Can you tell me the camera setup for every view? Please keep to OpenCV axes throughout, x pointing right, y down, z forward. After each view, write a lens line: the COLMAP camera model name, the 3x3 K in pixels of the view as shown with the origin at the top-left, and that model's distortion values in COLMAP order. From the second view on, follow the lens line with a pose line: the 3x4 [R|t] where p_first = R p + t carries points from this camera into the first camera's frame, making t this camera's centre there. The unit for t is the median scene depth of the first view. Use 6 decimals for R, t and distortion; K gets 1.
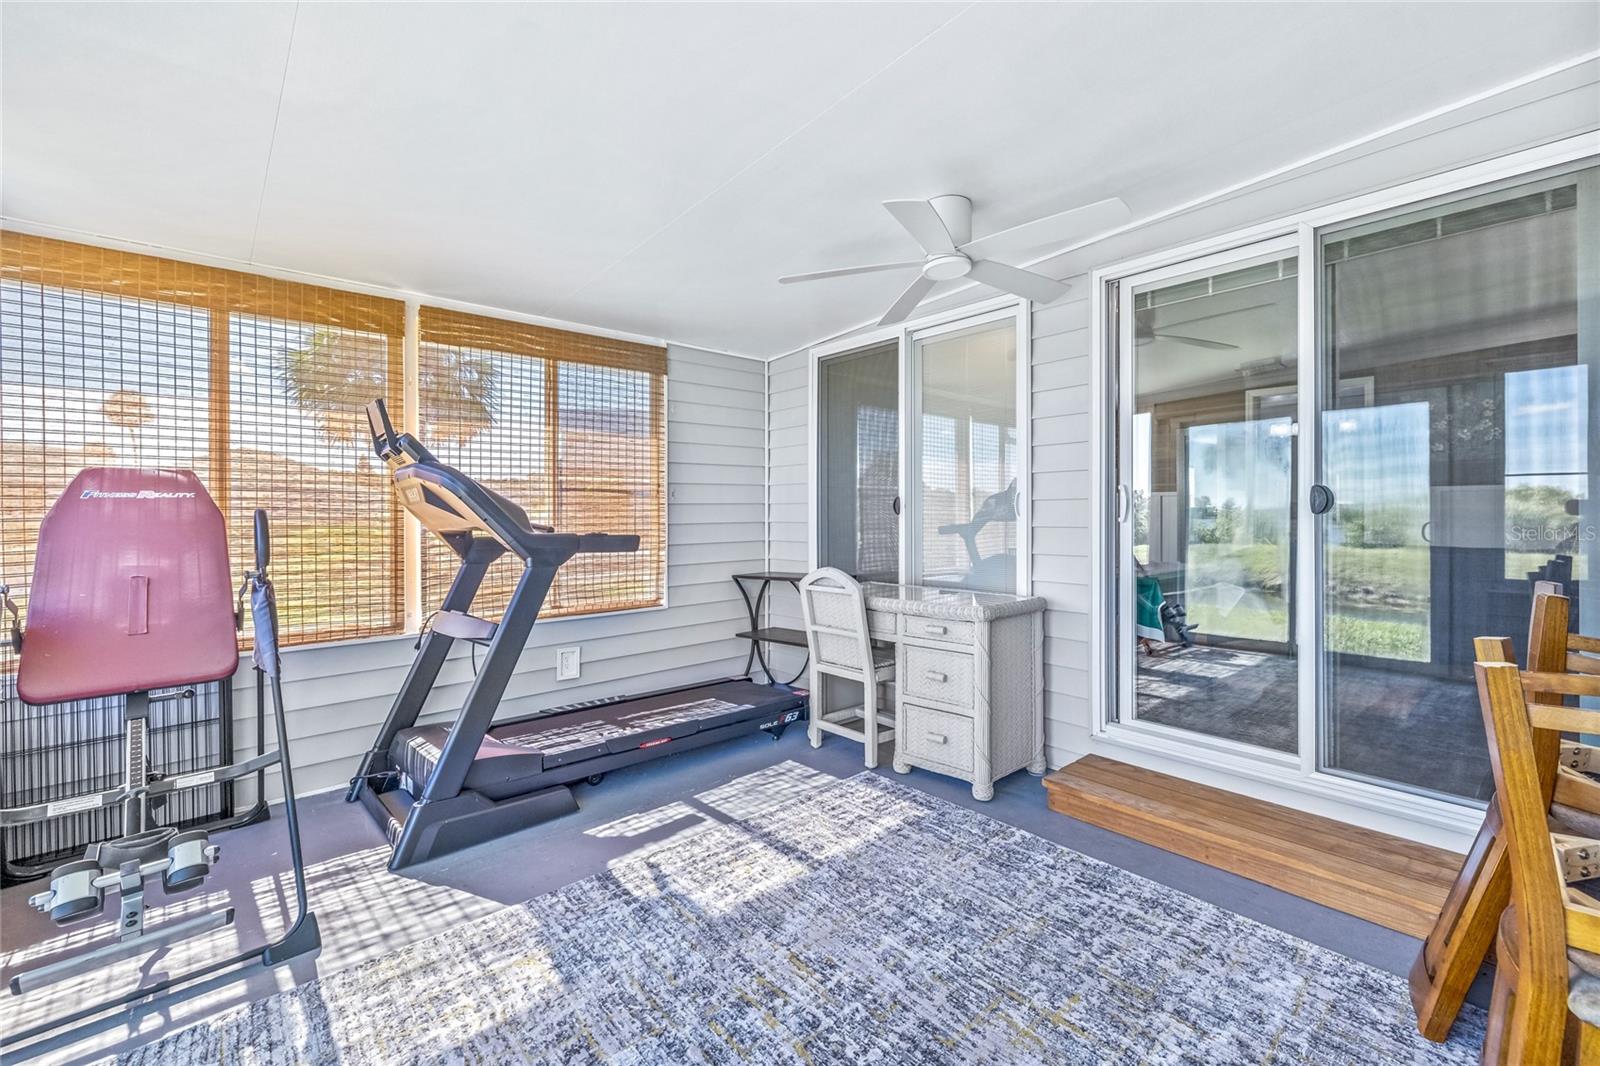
lens RADIAL K [[691.9, 0, 793.6], [0, 691.9, 514.8], [0, 0, 1]] dist [-0.001492, -0.000481]
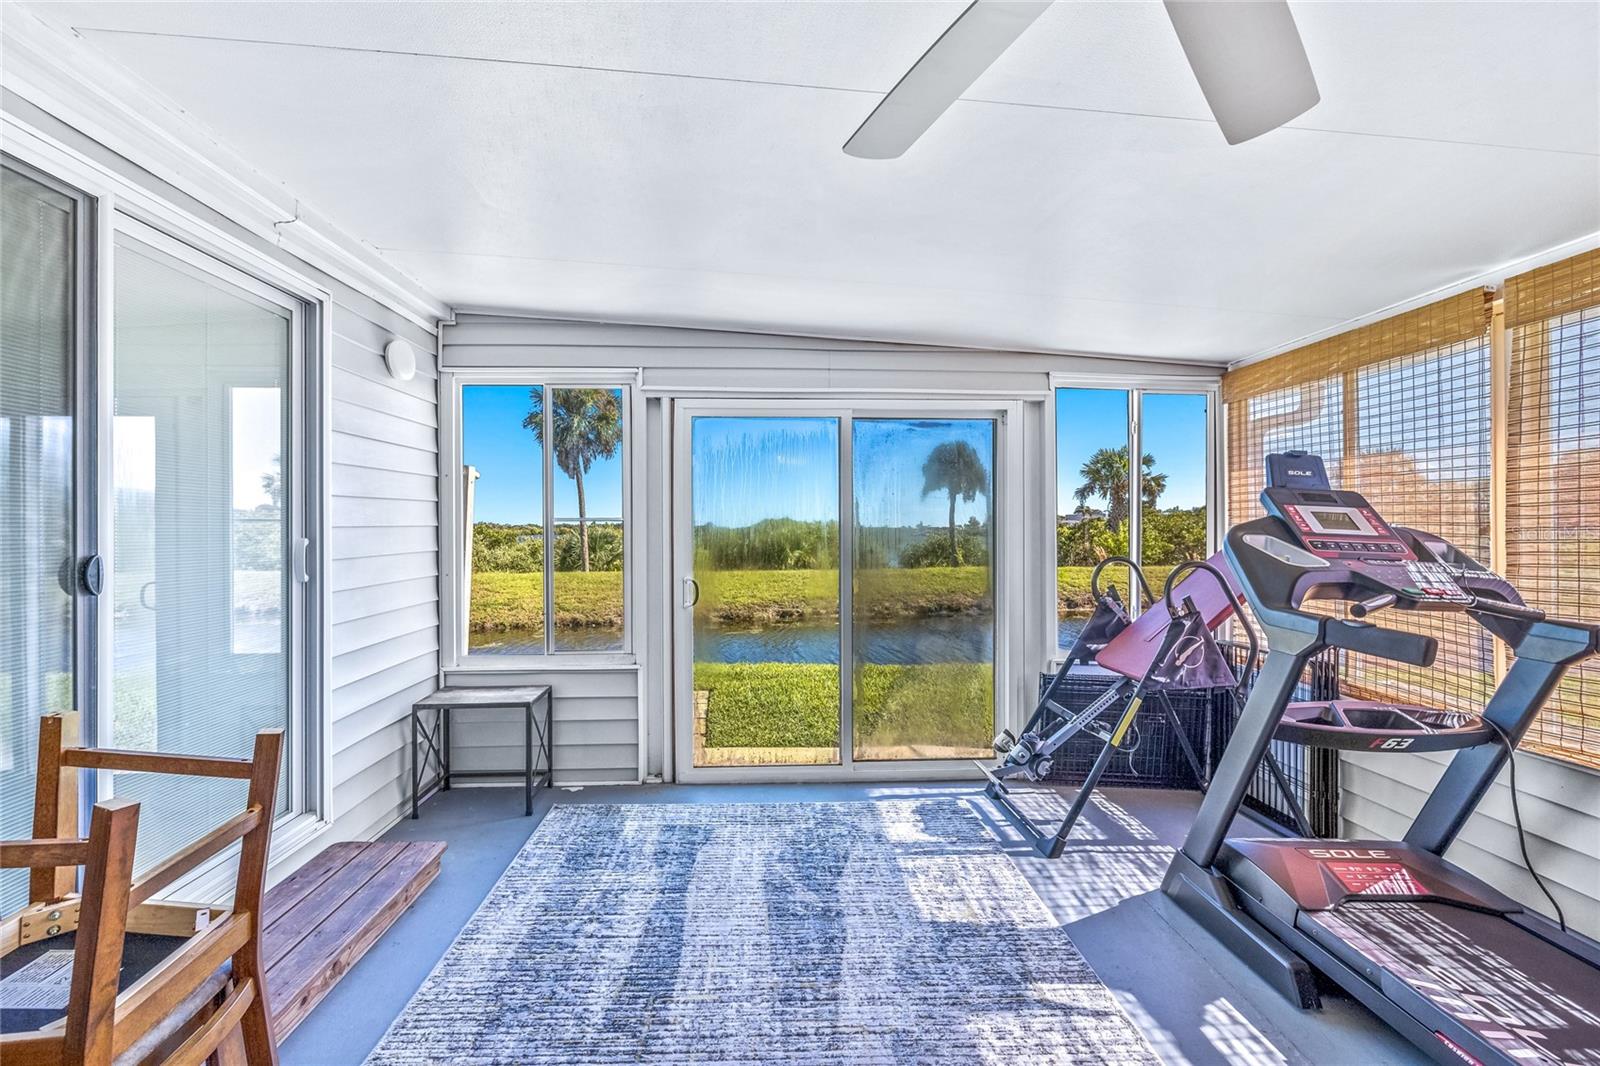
lens RADIAL K [[655.9, 0, 764.2], [0, 655.9, 525.8], [0, 0, 1]] dist [-0.001653, -0.000153]
pose [[-0.649658, 0.006140, -0.760202, 0.690581], [0.003212, 0.999981, 0.005332, -0.090319], [0.760220, 0.001023, -0.649665, 1.273347]]
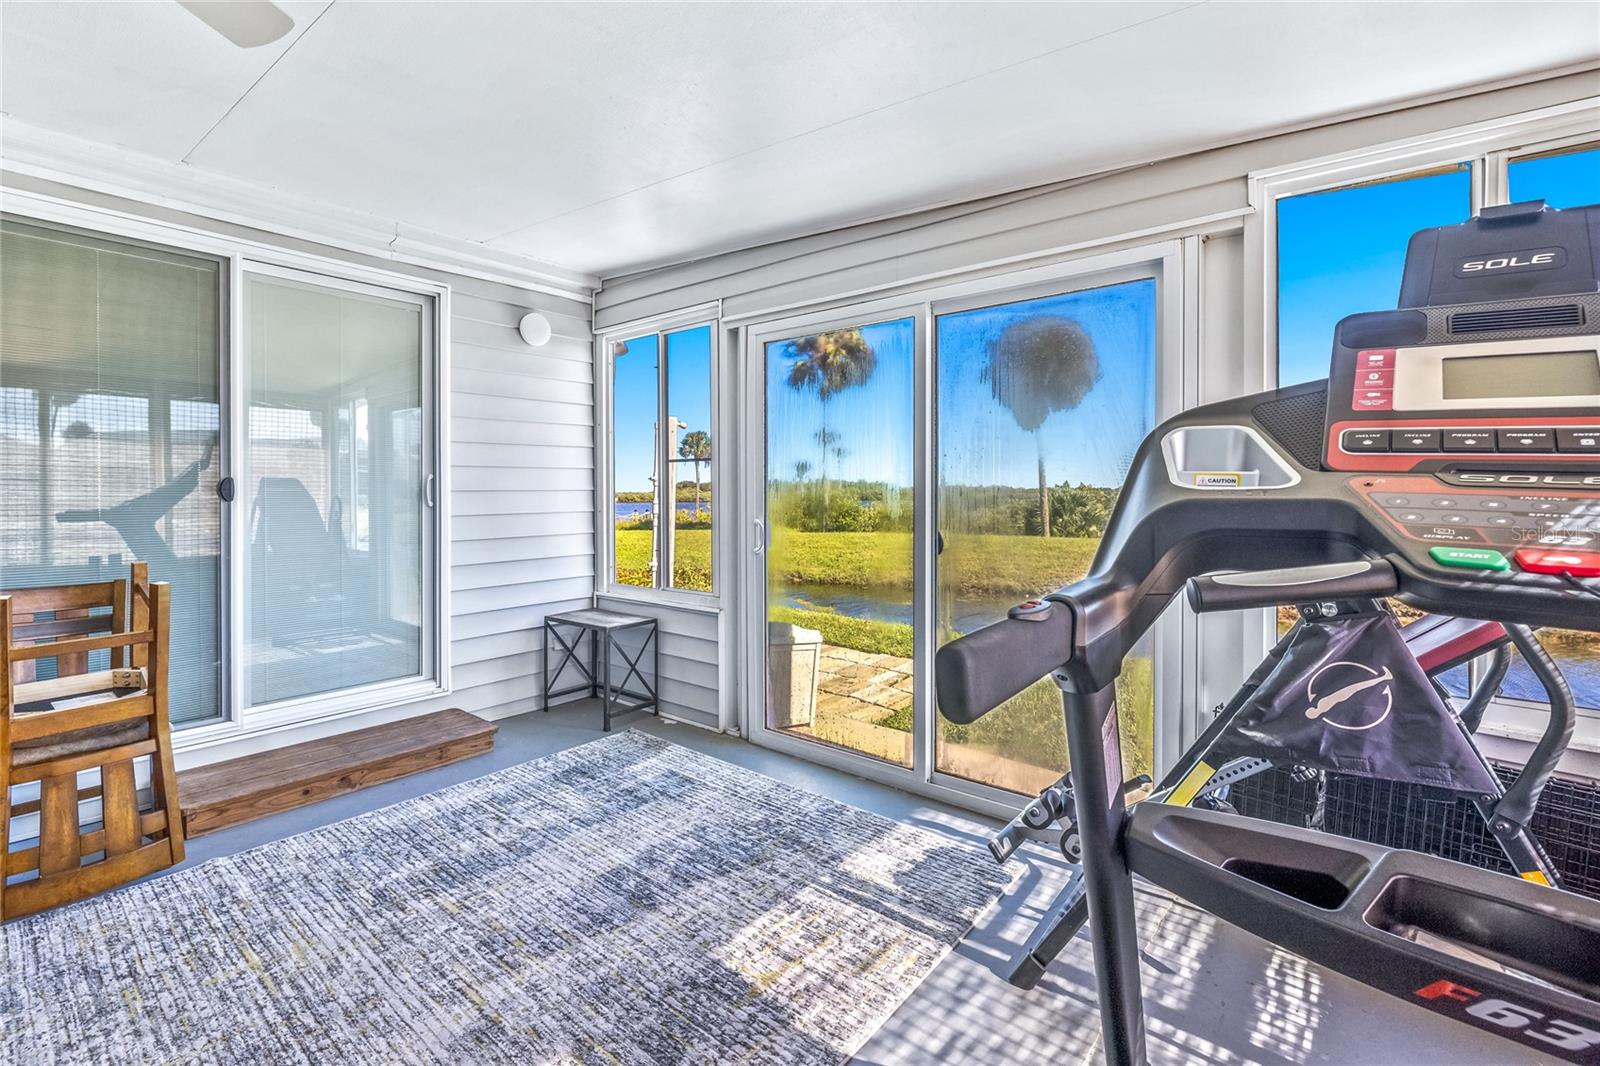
lens RADIAL K [[691.9, 0, 743.4], [0, 691.9, 495.9], [0, 0, 1]] dist [-0.001492, -0.000481]
pose [[-0.991251, 0.008628, -0.131706, -0.193998], [0.006906, 0.999885, 0.013522, -0.029247], [0.131808, 0.012494, -0.991197, 1.626340]]
